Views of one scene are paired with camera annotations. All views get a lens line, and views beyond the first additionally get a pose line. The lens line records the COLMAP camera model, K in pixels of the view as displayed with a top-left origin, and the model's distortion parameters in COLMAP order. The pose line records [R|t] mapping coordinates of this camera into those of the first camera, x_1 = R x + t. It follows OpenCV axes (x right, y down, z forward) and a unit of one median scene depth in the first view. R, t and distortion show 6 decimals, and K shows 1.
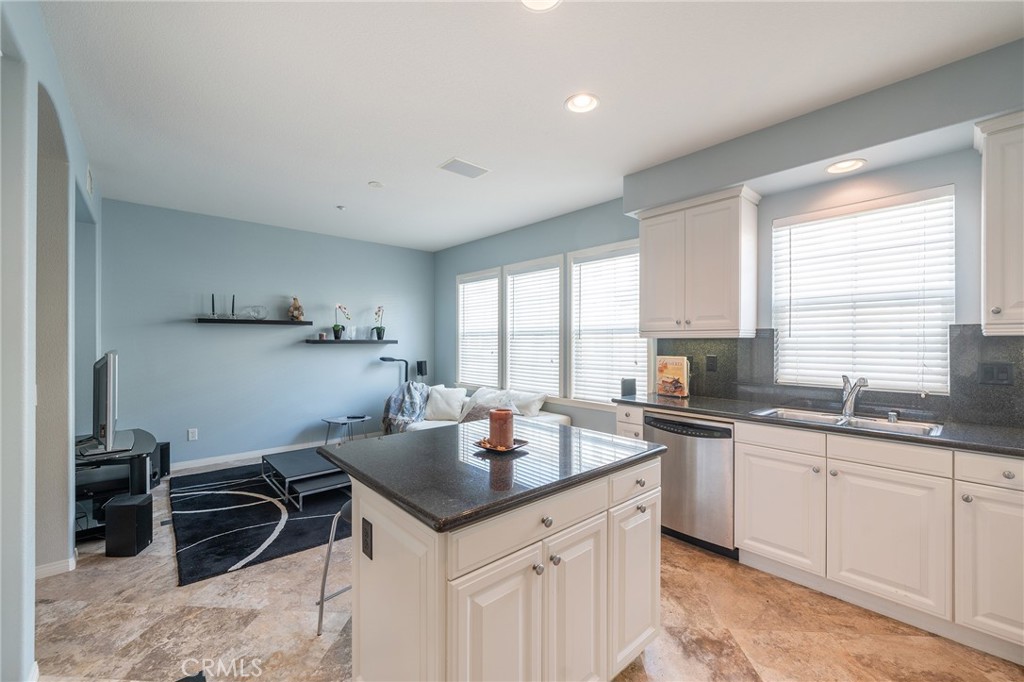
lens RADIAL K [[415.5, 0, 512.0], [0, 415.5, 341.8], [0, 0, 1]] dist [0.000526, -0.000163]
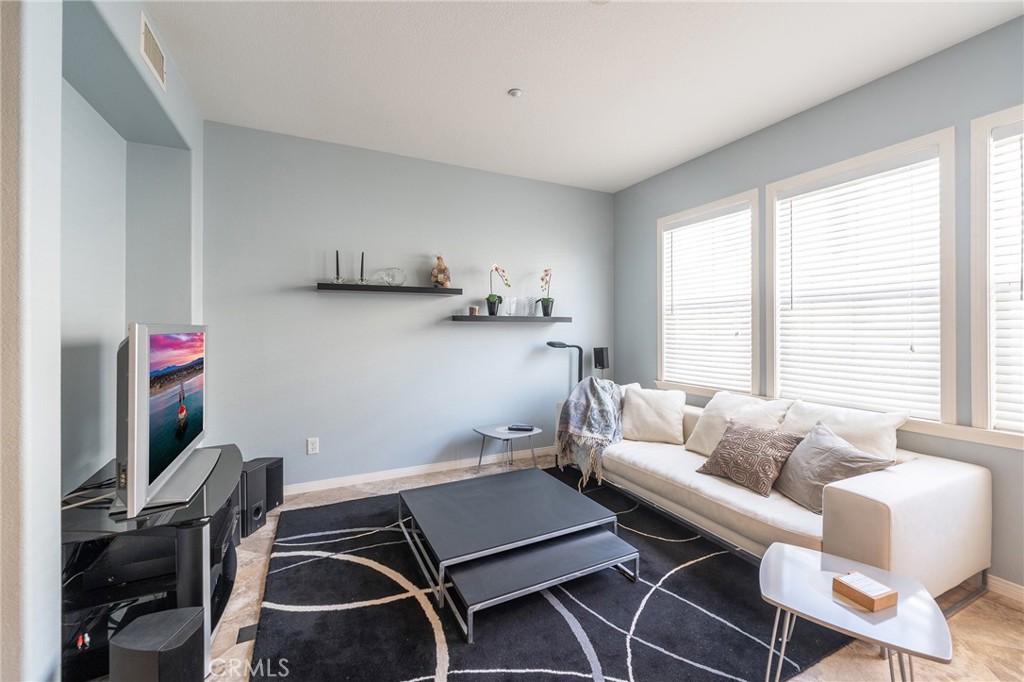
lens RADIAL K [[420.0, 0, 511.4], [0, 420.0, 328.3], [0, 0, 1]] dist [0.000543, -0.000134]
pose [[0.964002, -0.003298, -0.265873, -0.204743], [0.002056, 0.999986, -0.004948, 0.020082], [0.265886, 0.004223, 0.963995, 0.329156]]
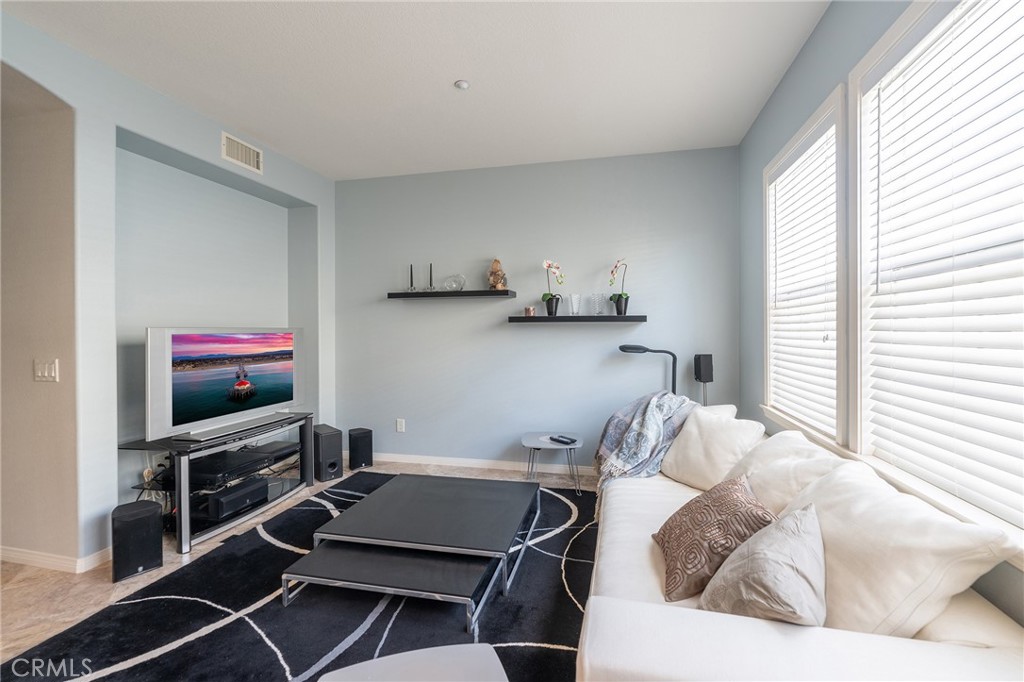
lens RADIAL K [[423.8, 0, 521.5], [0, 423.8, 332.5], [0, 0, 1]] dist [0.011822, 0.000039]
pose [[0.582147, 0.001564, -0.813082, 0.101798], [0.001247, 0.999995, 0.002817, 0.019139], [0.813082, -0.002654, 0.582143, 0.580266]]
